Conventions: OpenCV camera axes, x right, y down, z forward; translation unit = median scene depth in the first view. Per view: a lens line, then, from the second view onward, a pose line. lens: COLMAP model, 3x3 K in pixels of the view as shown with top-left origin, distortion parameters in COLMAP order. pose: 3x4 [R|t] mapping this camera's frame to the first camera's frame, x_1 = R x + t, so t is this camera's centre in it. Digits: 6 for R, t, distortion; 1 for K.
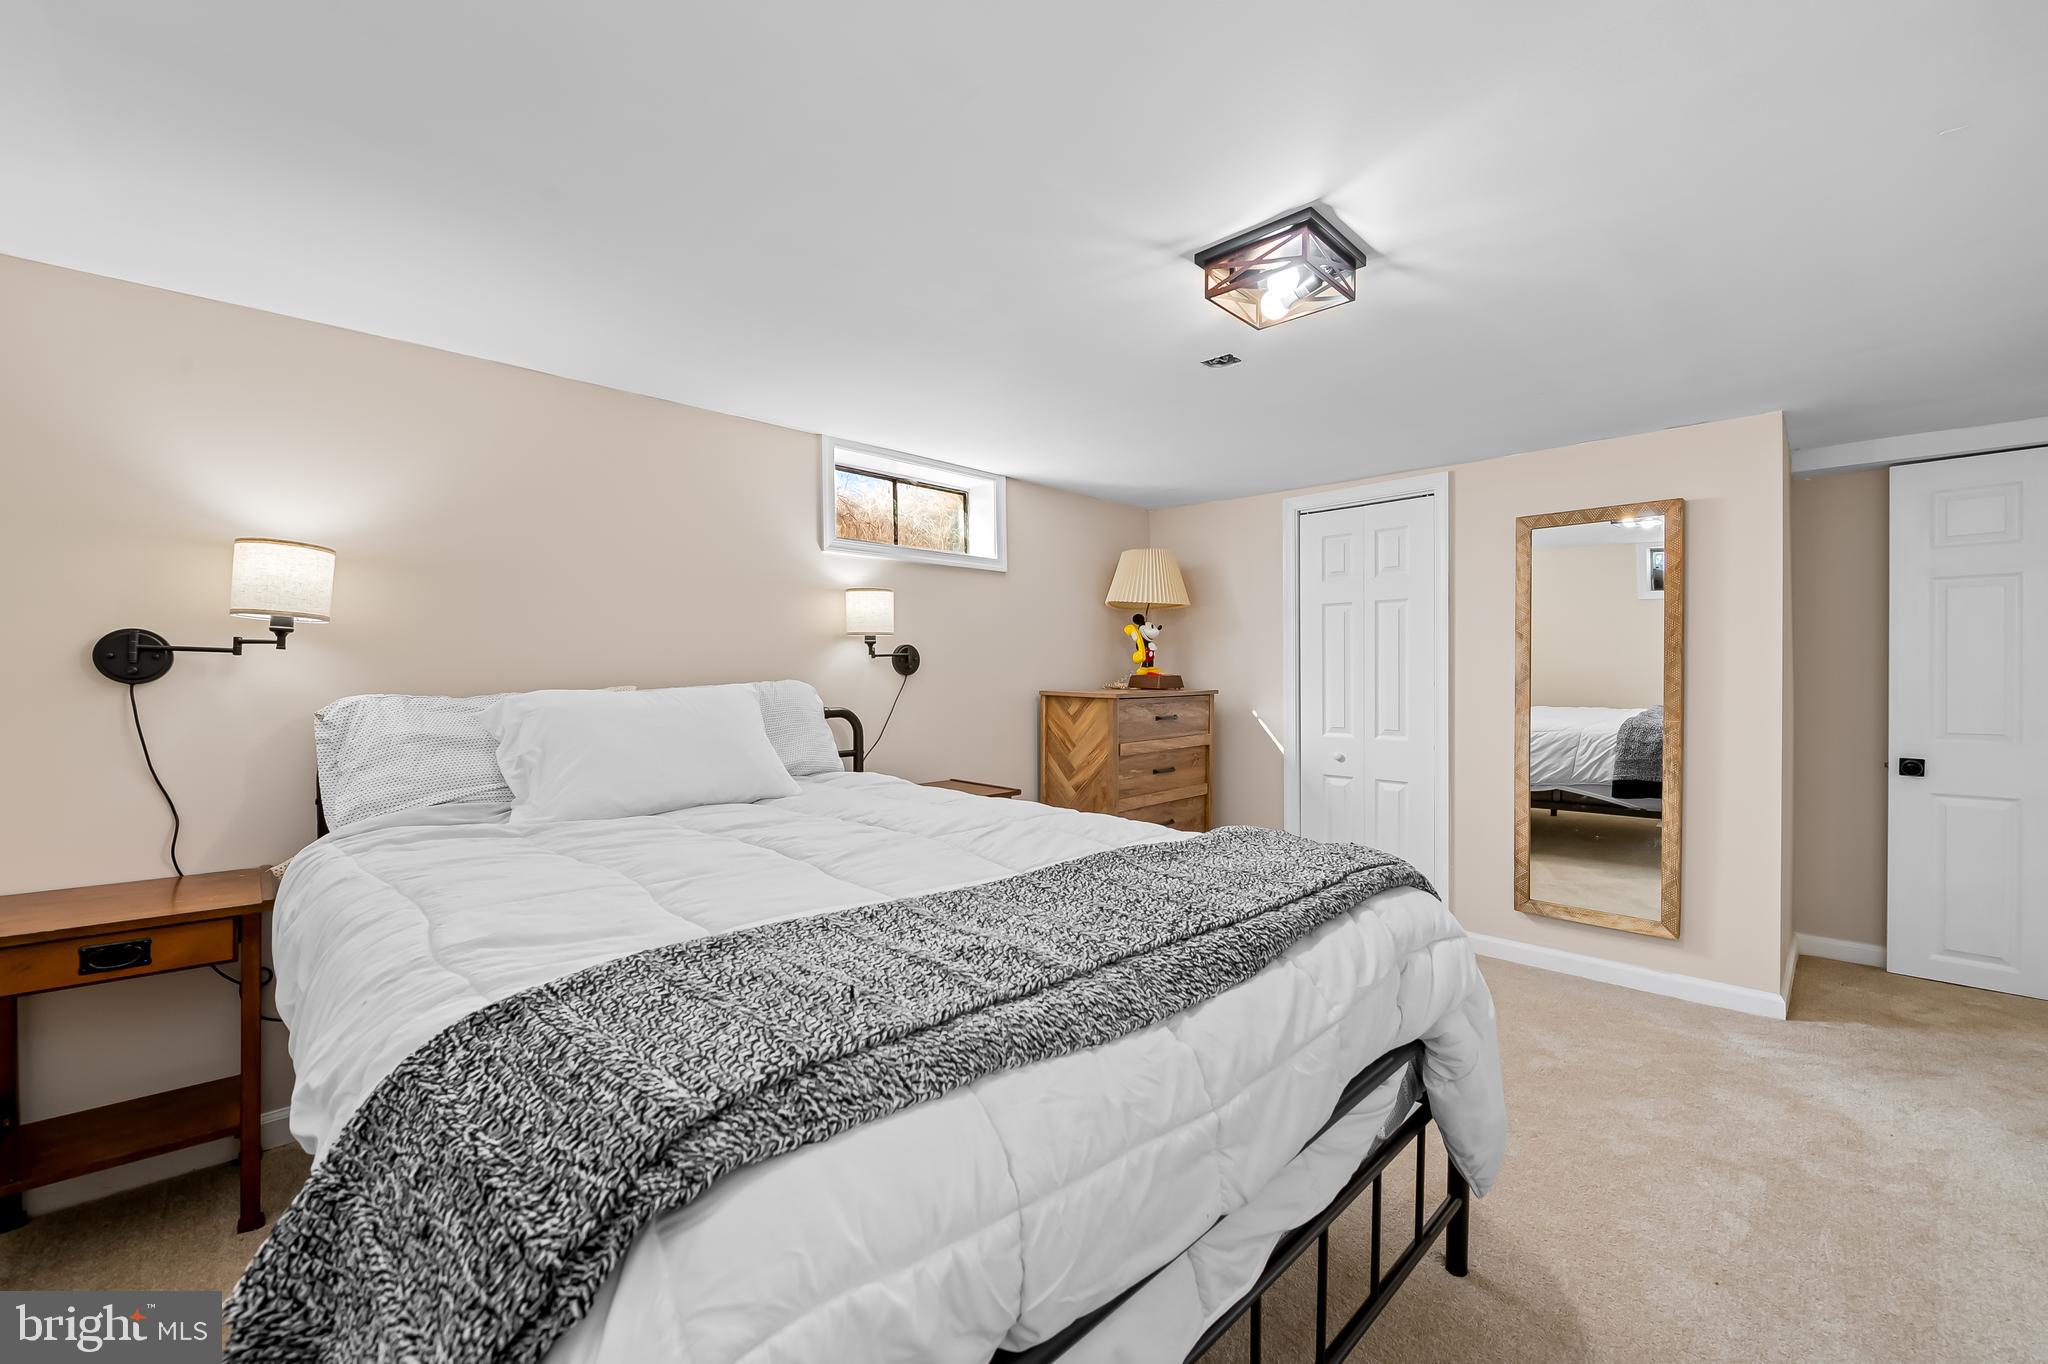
lens RADIAL K [[813.5, 0, 1027.6], [0, 813.5, 680.1], [0, 0, 1]] dist [-0.004555, -0.000547]
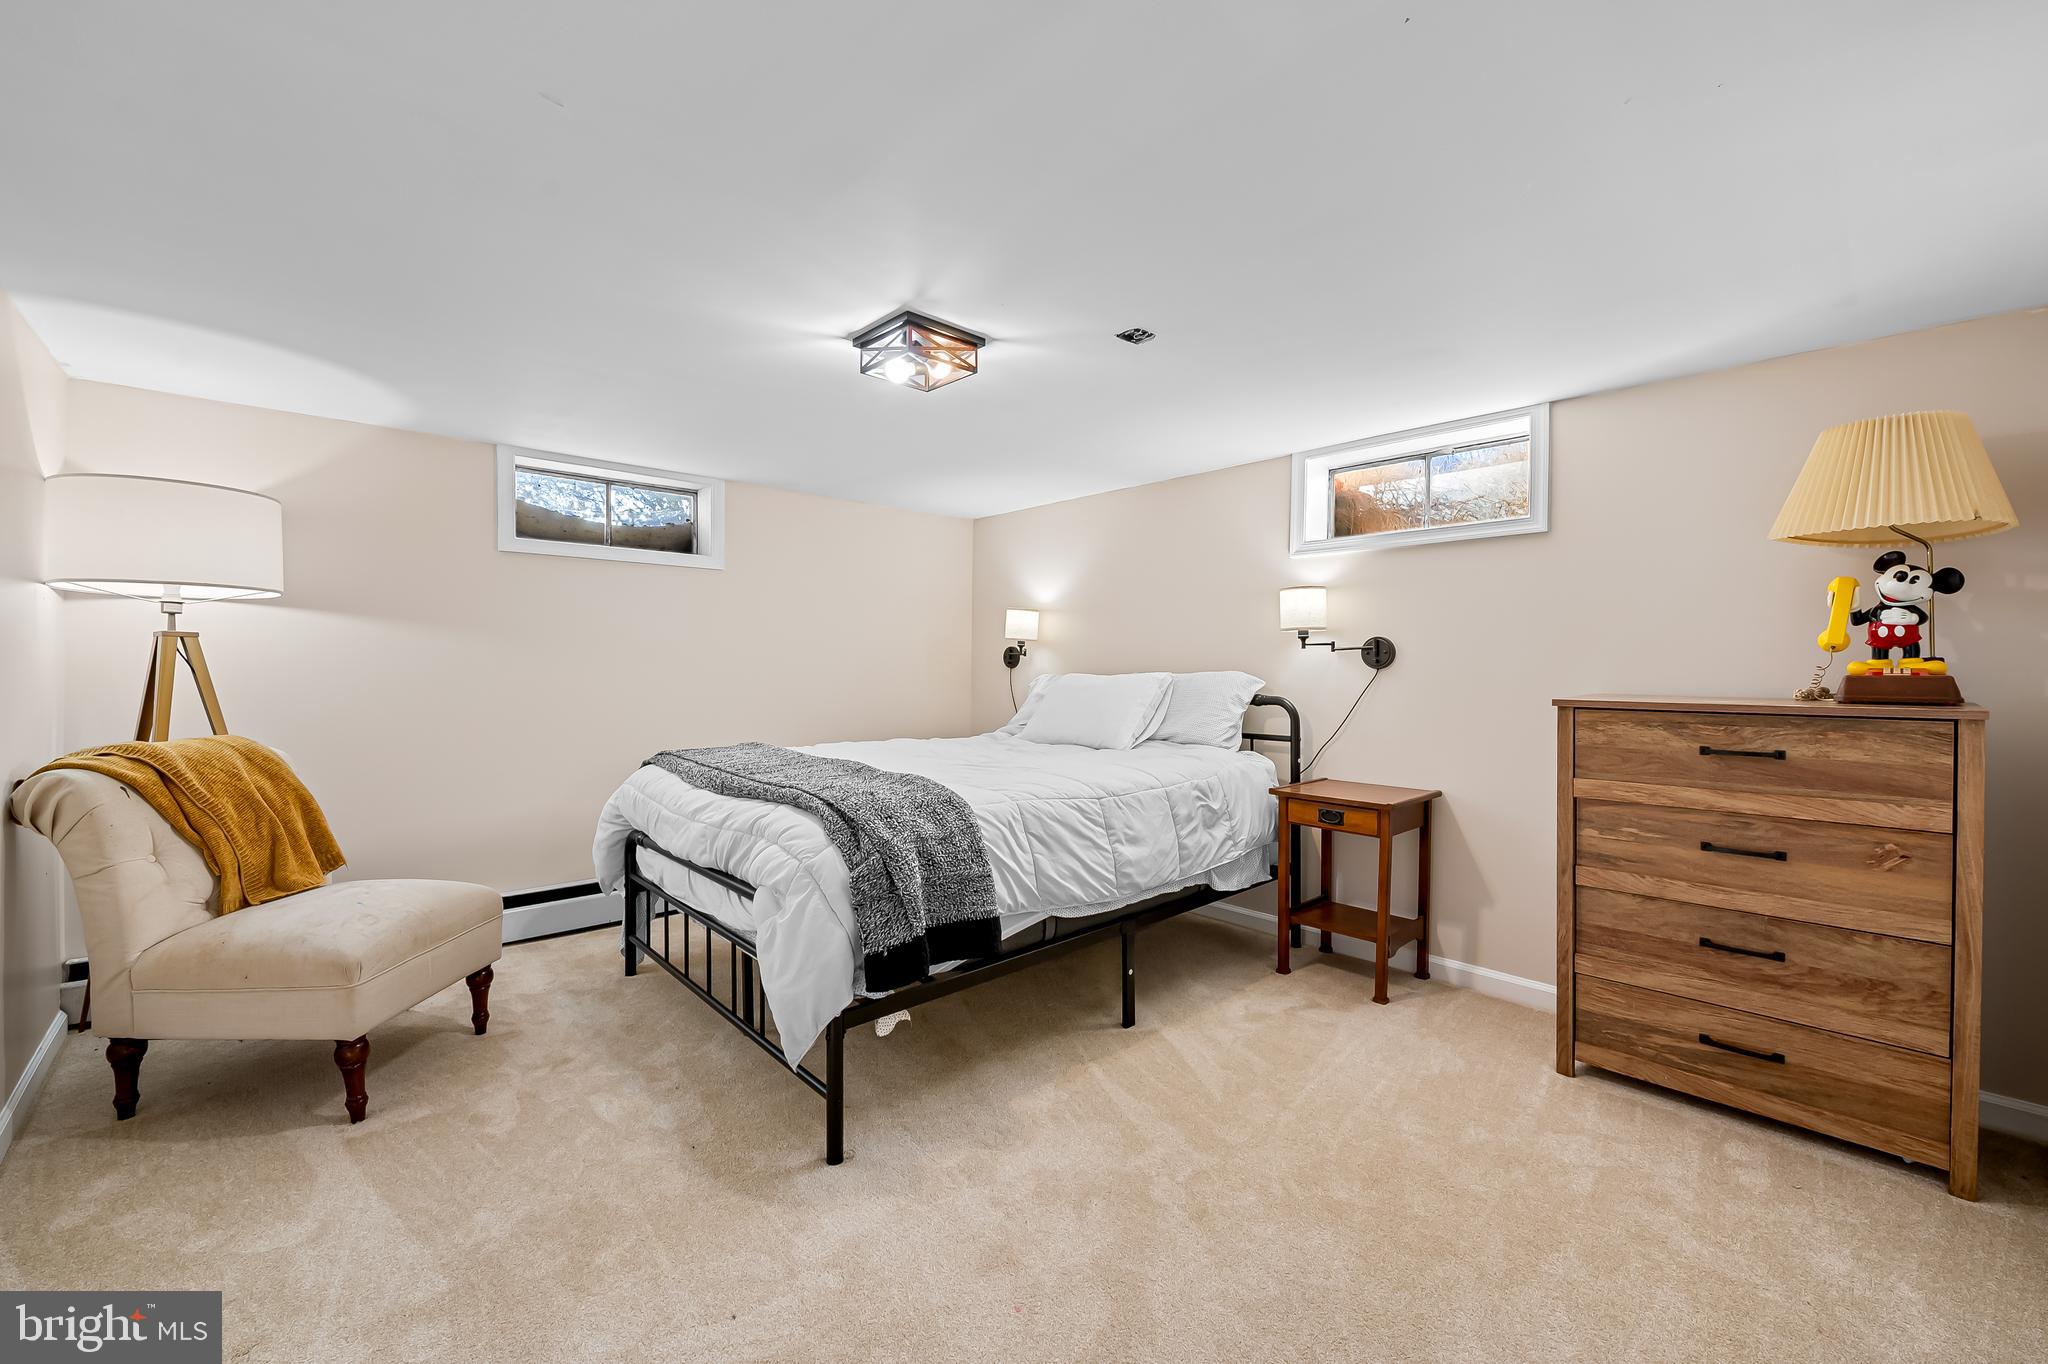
lens RADIAL K [[813.5, 0, 1028.1], [0, 813.5, 672.1], [0, 0, 1]] dist [-0.004555, -0.000547]
pose [[-0.014115, 0.009308, -0.999857, 0.759107], [-0.020253, 0.999749, 0.009593, -0.002772], [0.999695, 0.020385, -0.013923, 0.570108]]
